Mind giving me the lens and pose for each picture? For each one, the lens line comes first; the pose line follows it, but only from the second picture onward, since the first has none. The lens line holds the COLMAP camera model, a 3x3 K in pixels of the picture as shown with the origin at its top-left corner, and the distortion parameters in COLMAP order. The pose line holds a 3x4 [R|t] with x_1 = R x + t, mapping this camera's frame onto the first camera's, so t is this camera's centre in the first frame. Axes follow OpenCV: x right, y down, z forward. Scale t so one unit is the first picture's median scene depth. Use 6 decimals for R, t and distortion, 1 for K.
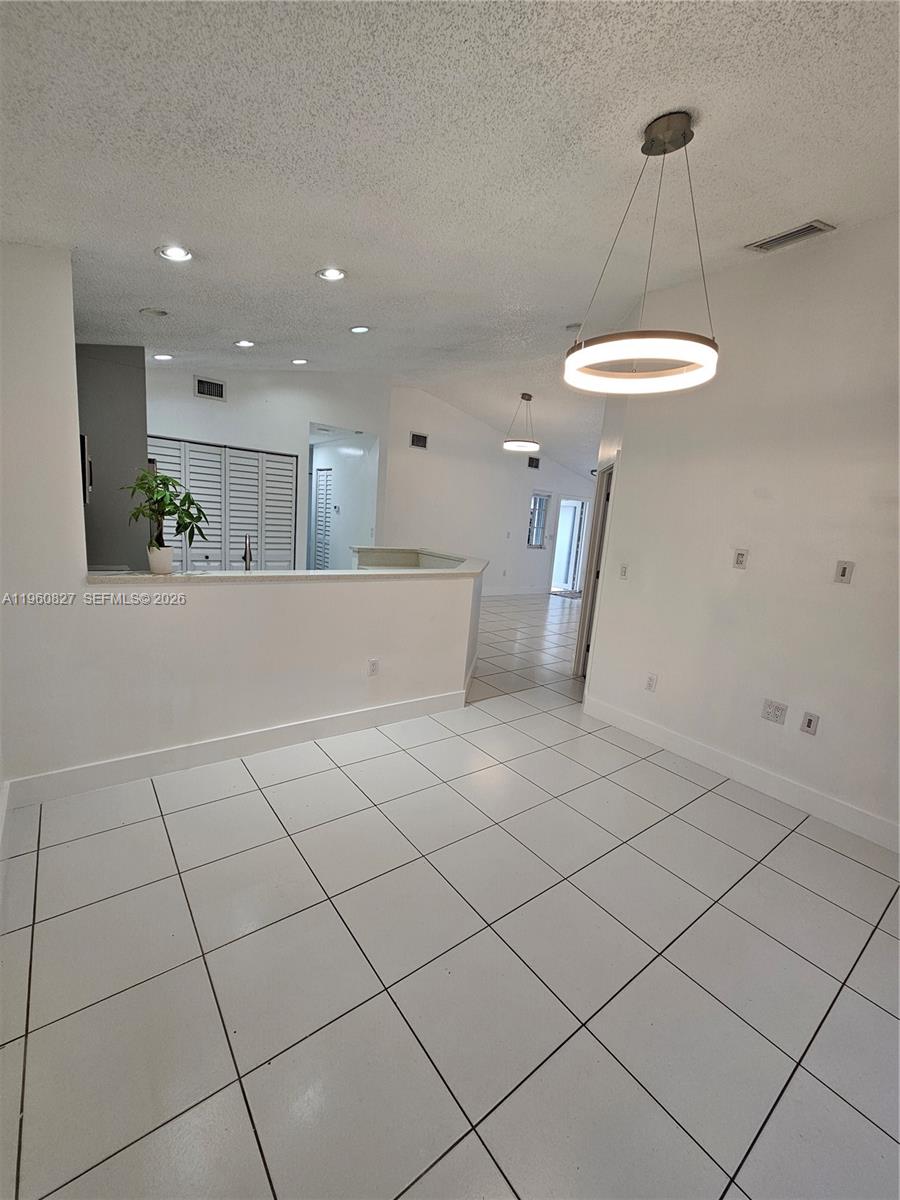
lens RADIAL K [[488.9, 0, 451.0], [0, 488.9, 599.3], [0, 0, 1]] dist [0.001595, 0.000808]
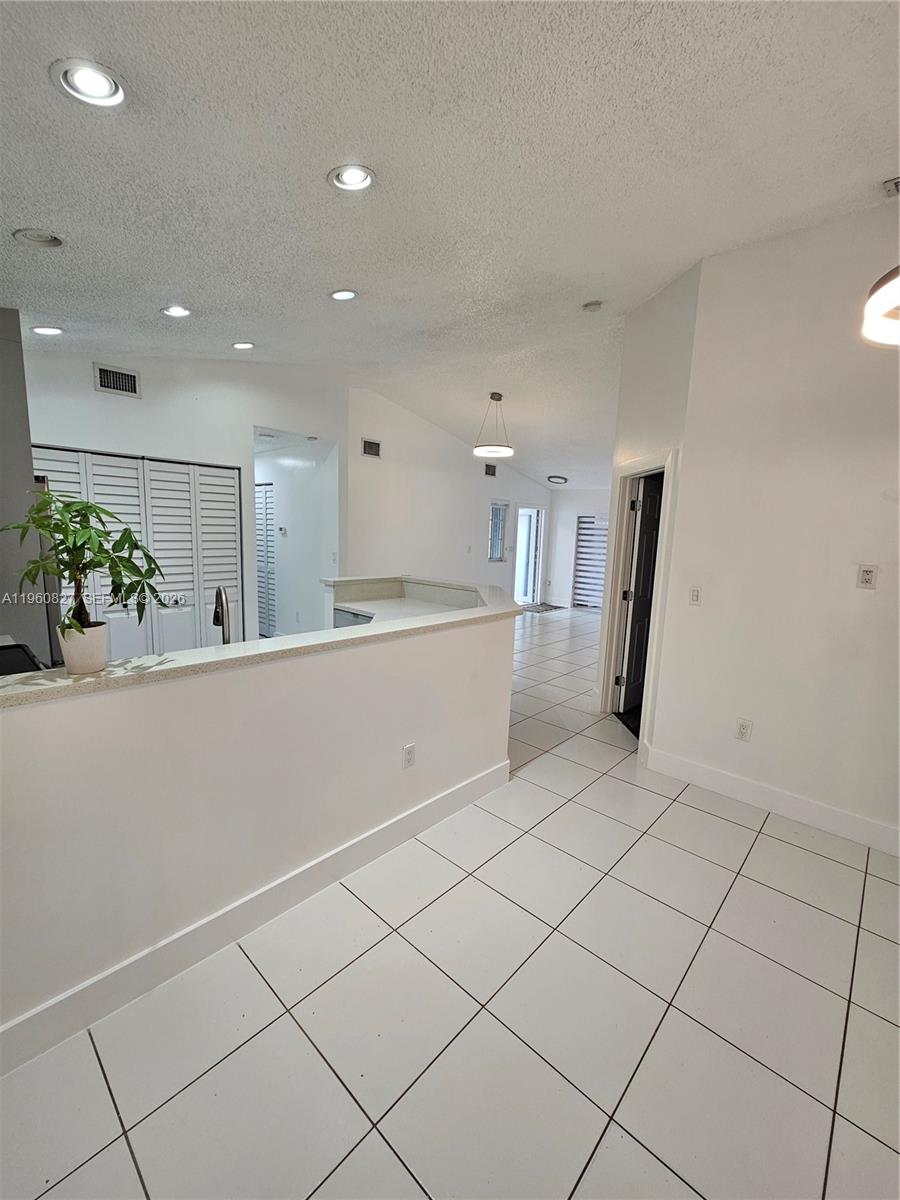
lens RADIAL K [[488.9, 0, 449.4], [0, 488.9, 600.4], [0, 0, 1]] dist [0.001595, 0.000808]
pose [[0.984635, -0.069469, 0.160213, -0.133182], [0.072211, 0.997325, -0.011349, -0.050848], [-0.158996, 0.022744, 0.987017, 0.186046]]
